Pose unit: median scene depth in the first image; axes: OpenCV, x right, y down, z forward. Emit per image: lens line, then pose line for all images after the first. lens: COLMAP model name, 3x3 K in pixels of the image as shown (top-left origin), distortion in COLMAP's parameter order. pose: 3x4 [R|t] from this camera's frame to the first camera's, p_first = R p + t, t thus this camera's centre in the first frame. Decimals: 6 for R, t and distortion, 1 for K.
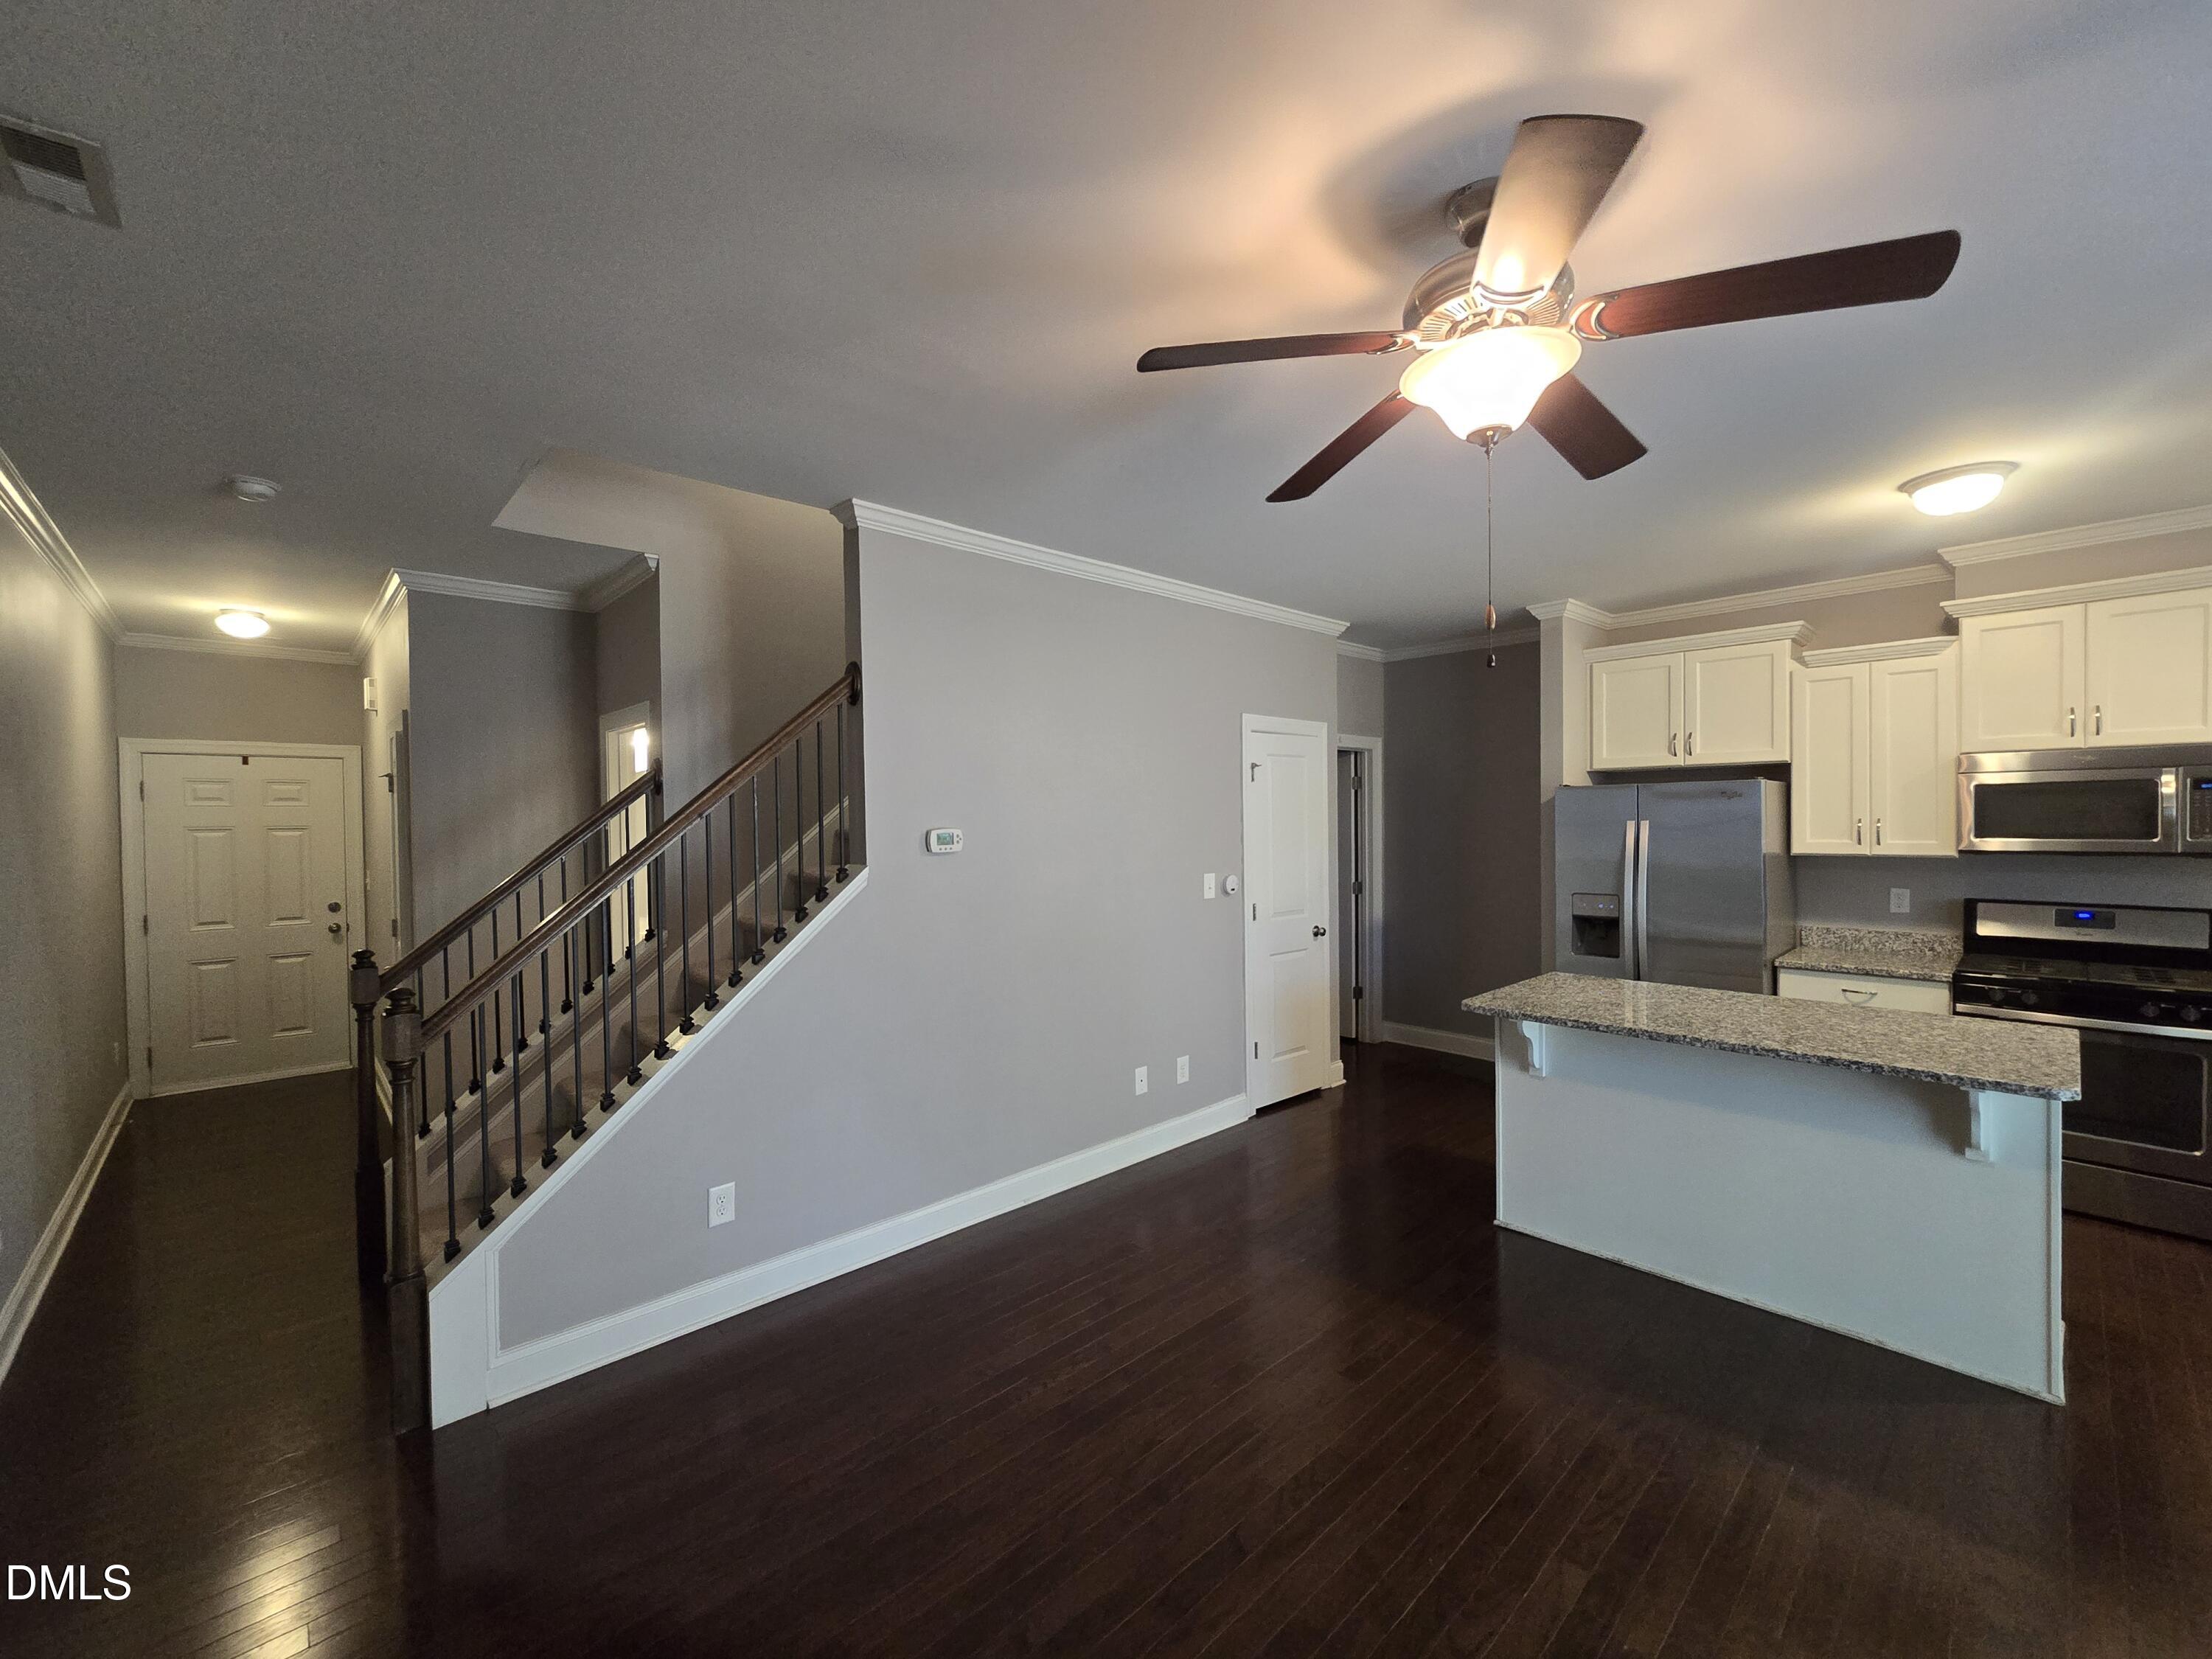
lens RADIAL K [[902.9, 0, 1121.5], [0, 902.9, 829.0], [0, 0, 1]] dist [0.000530, 0.000292]
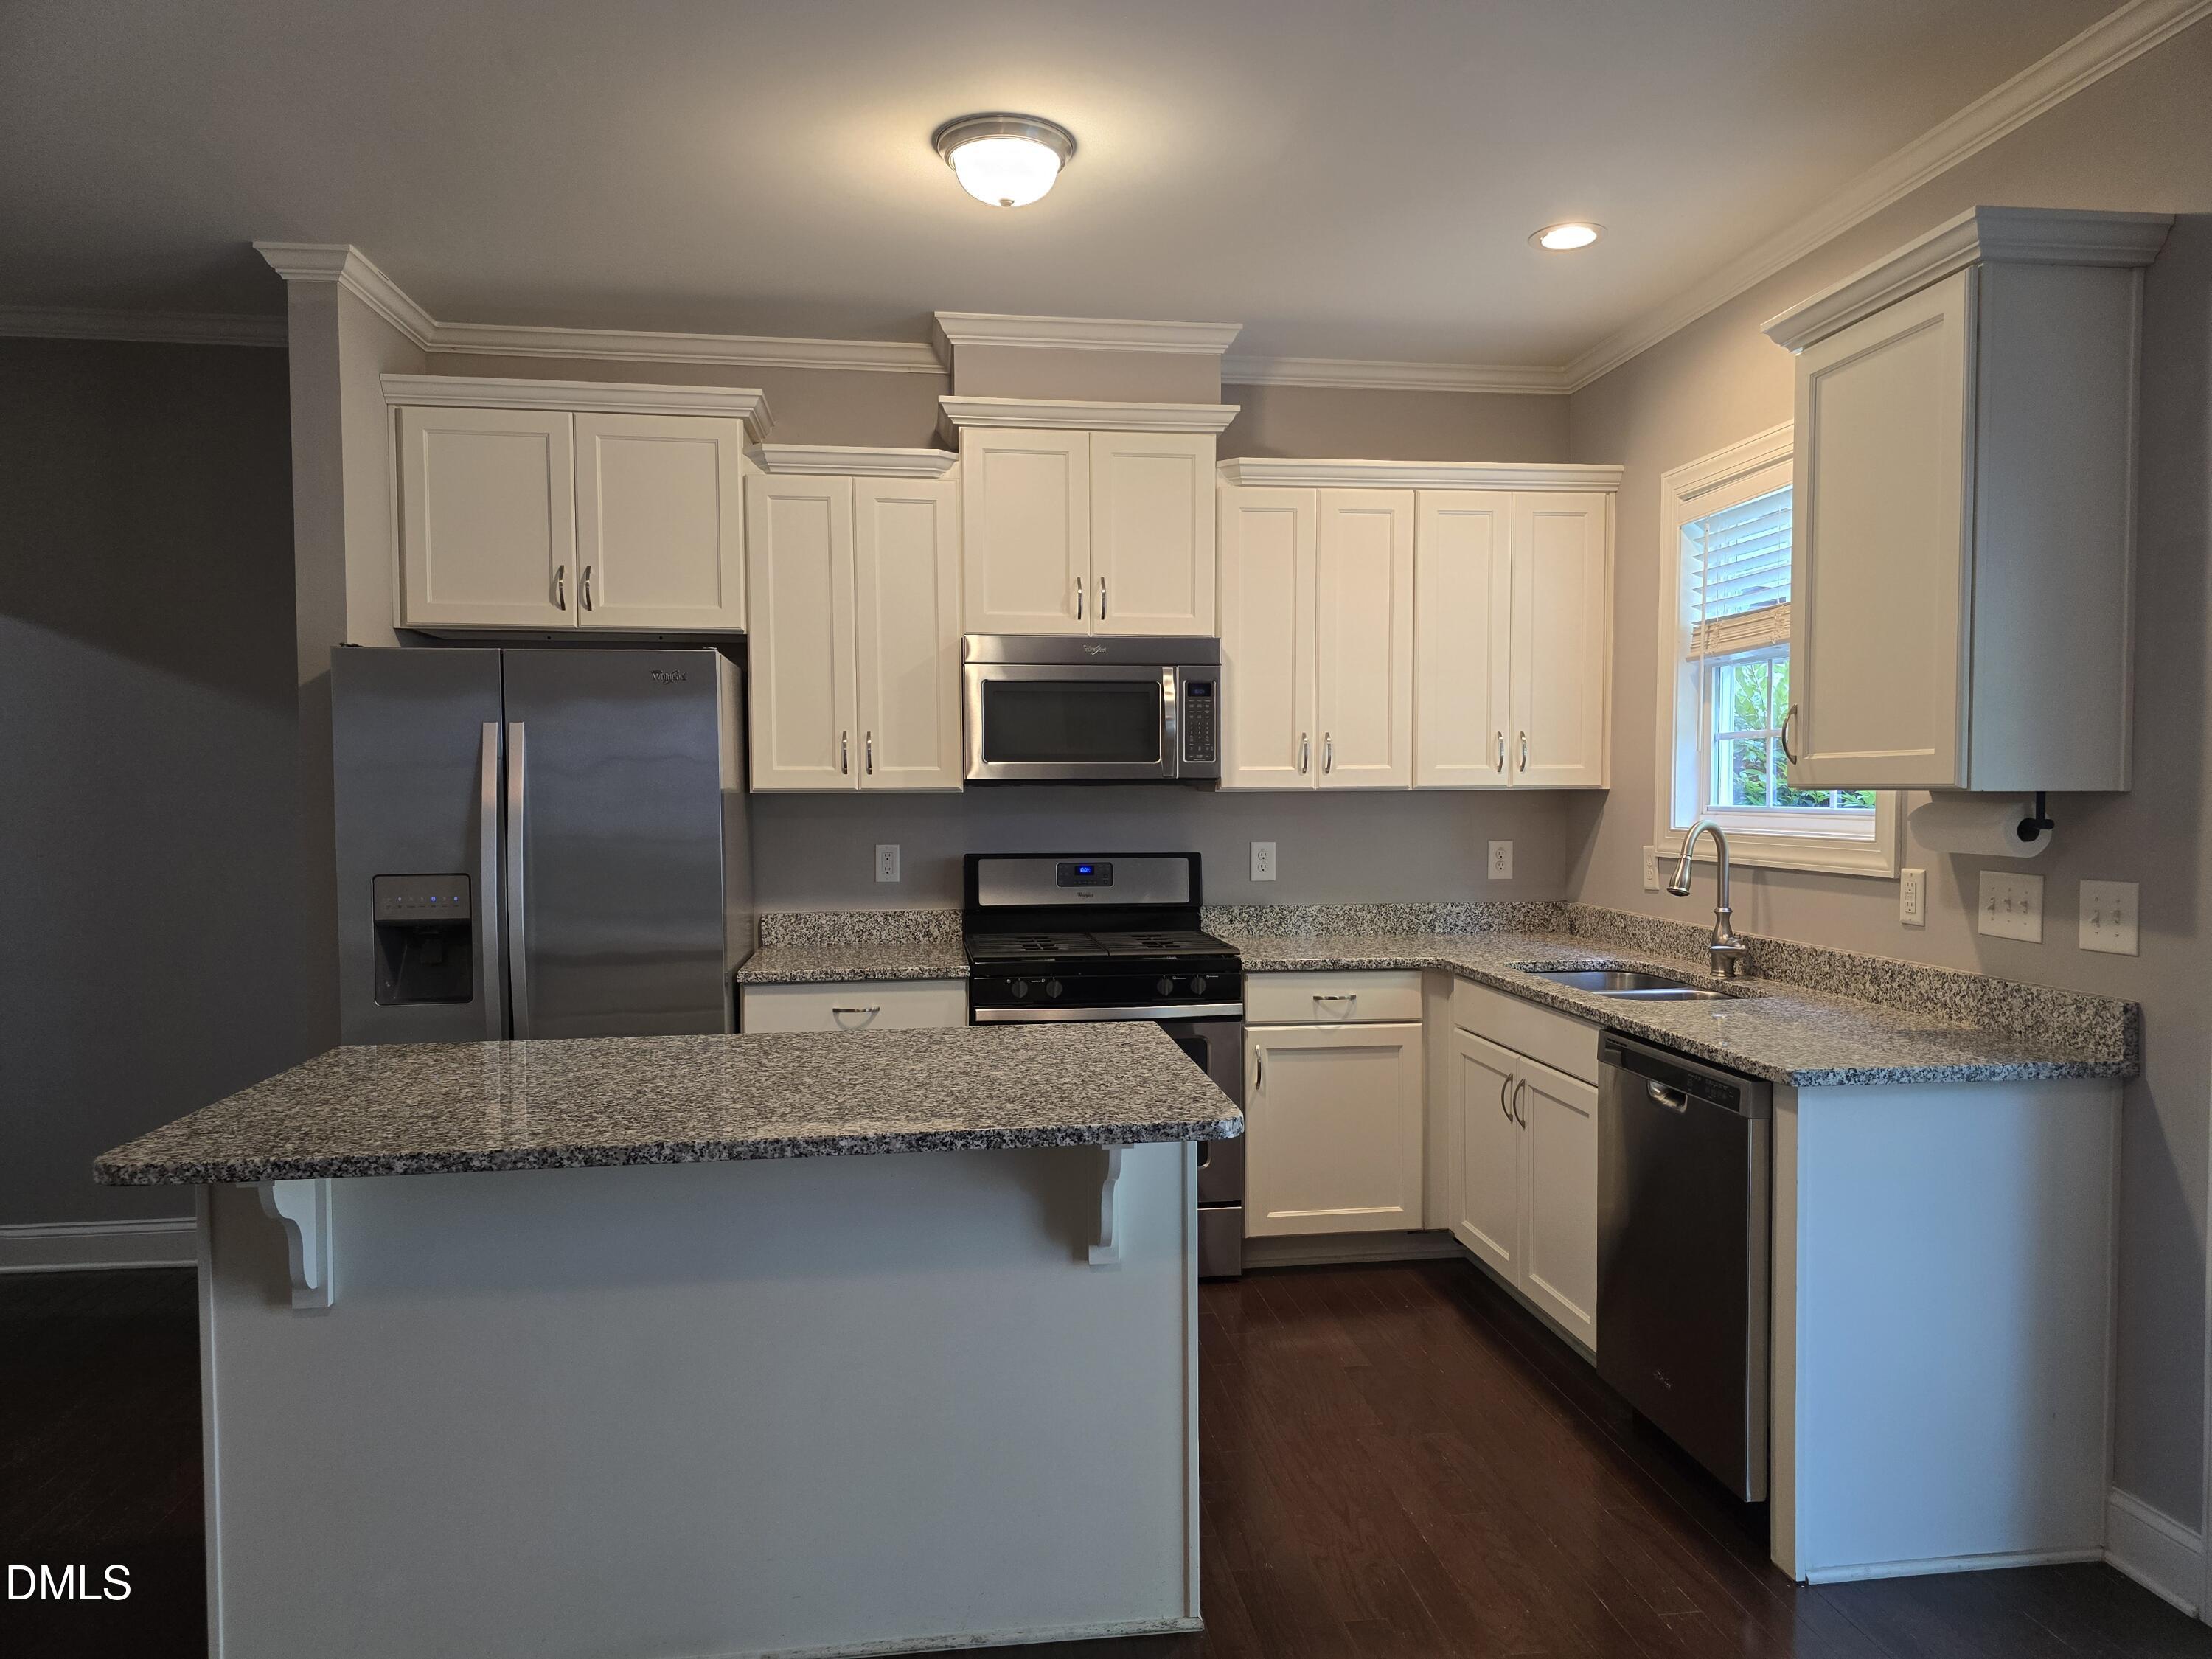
lens RADIAL K [[1438.6, 0, 1113.2], [0, 1438.6, 854.6], [0, 0, 1]] dist [0.087958, -0.121765]
pose [[0.579434, -0.025814, 0.814610, 0.120327], [0.004766, 0.999589, 0.028285, 0.046784], [-0.815005, -0.012507, 0.579319, 0.284051]]
